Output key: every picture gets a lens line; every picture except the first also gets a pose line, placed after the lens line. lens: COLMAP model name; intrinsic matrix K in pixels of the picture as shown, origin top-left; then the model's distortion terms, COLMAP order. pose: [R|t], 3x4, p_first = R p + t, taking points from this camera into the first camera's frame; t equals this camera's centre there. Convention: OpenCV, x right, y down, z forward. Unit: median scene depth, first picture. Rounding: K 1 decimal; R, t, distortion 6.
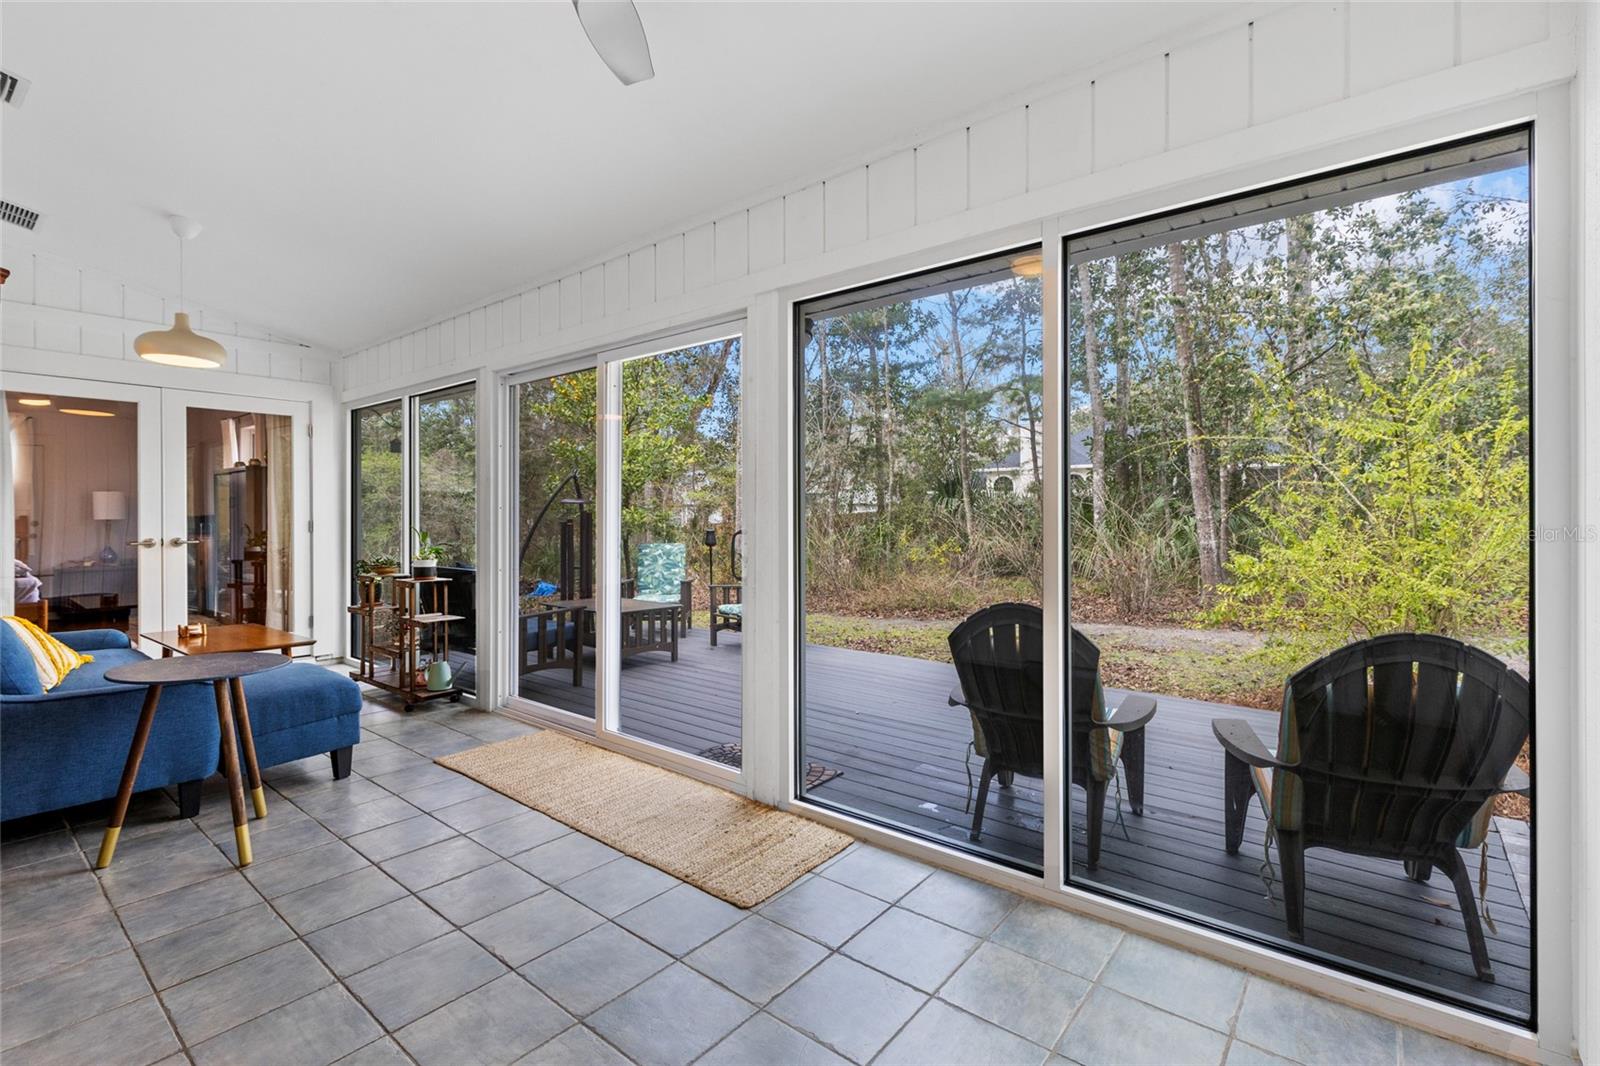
lens RADIAL K [[723.6, 0, 808.9], [0, 723.6, 523.7], [0, 0, 1]] dist [0.001945, 0.000004]
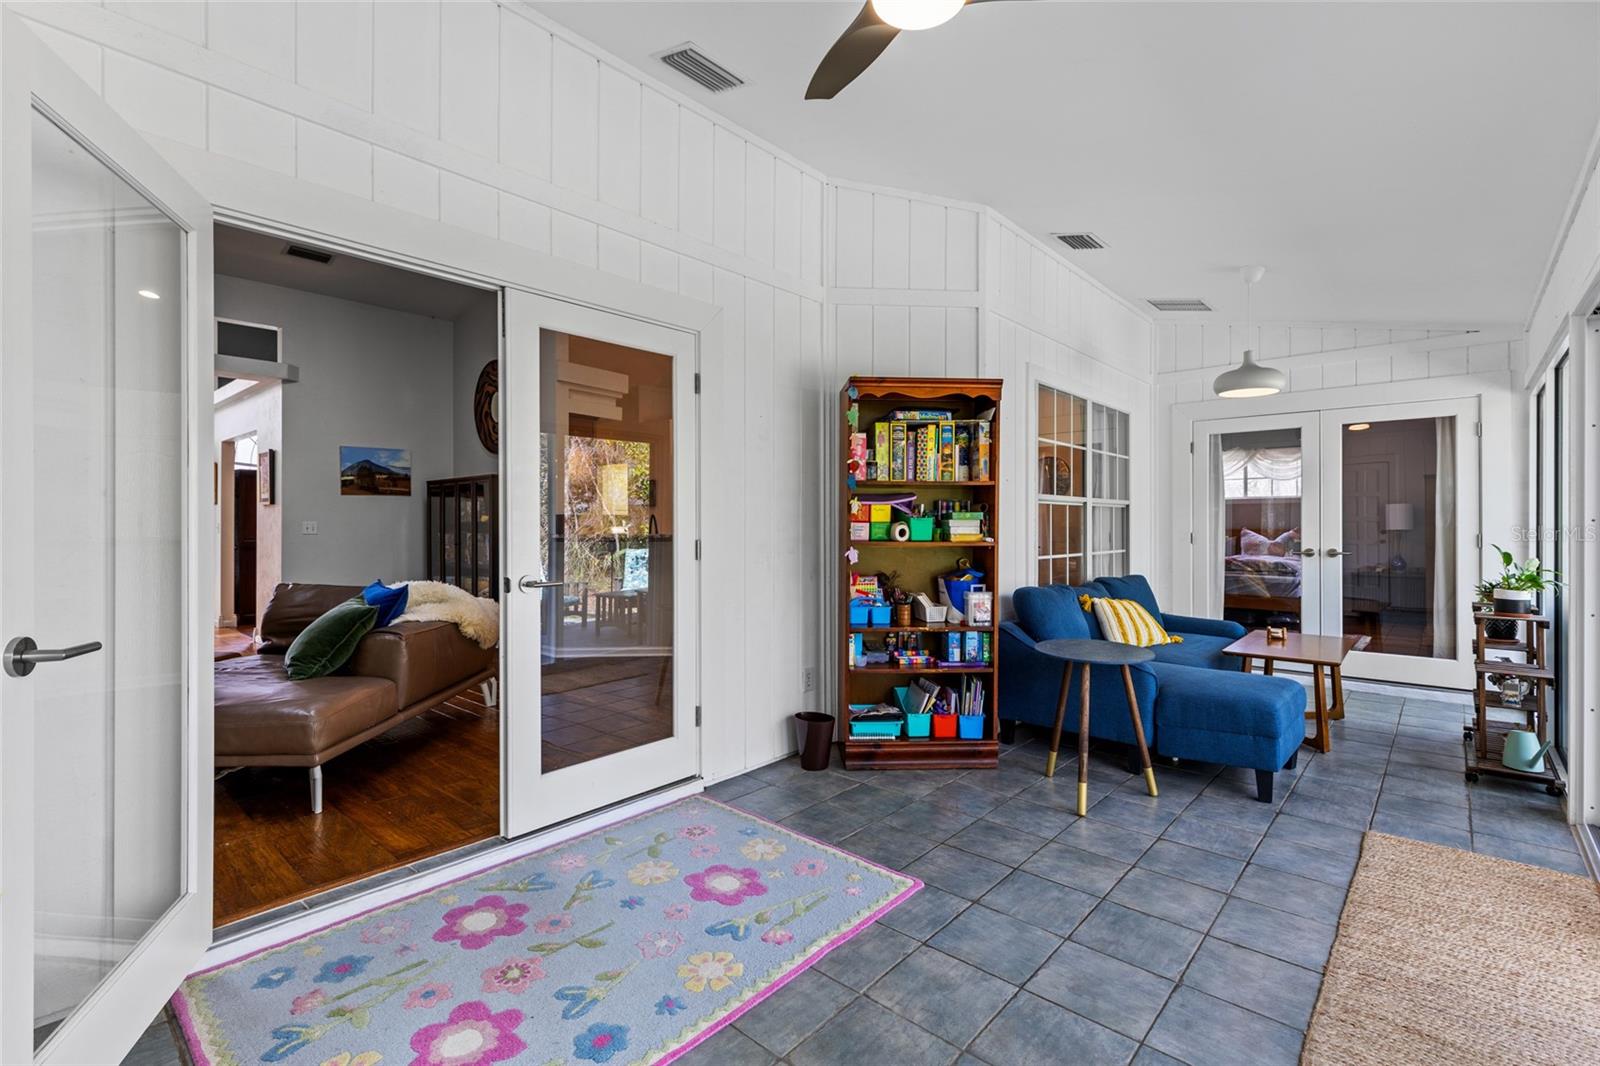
lens RADIAL K [[722.3, 0, 805.1], [0, 722.3, 515.6], [0, 0, 1]] dist [-0.000207, -0.000302]
pose [[-0.051594, -0.011829, -0.998598, 0.369097], [-0.013153, 0.999851, -0.011164, -0.011724], [0.998582, 0.012558, -0.051742, 0.454649]]
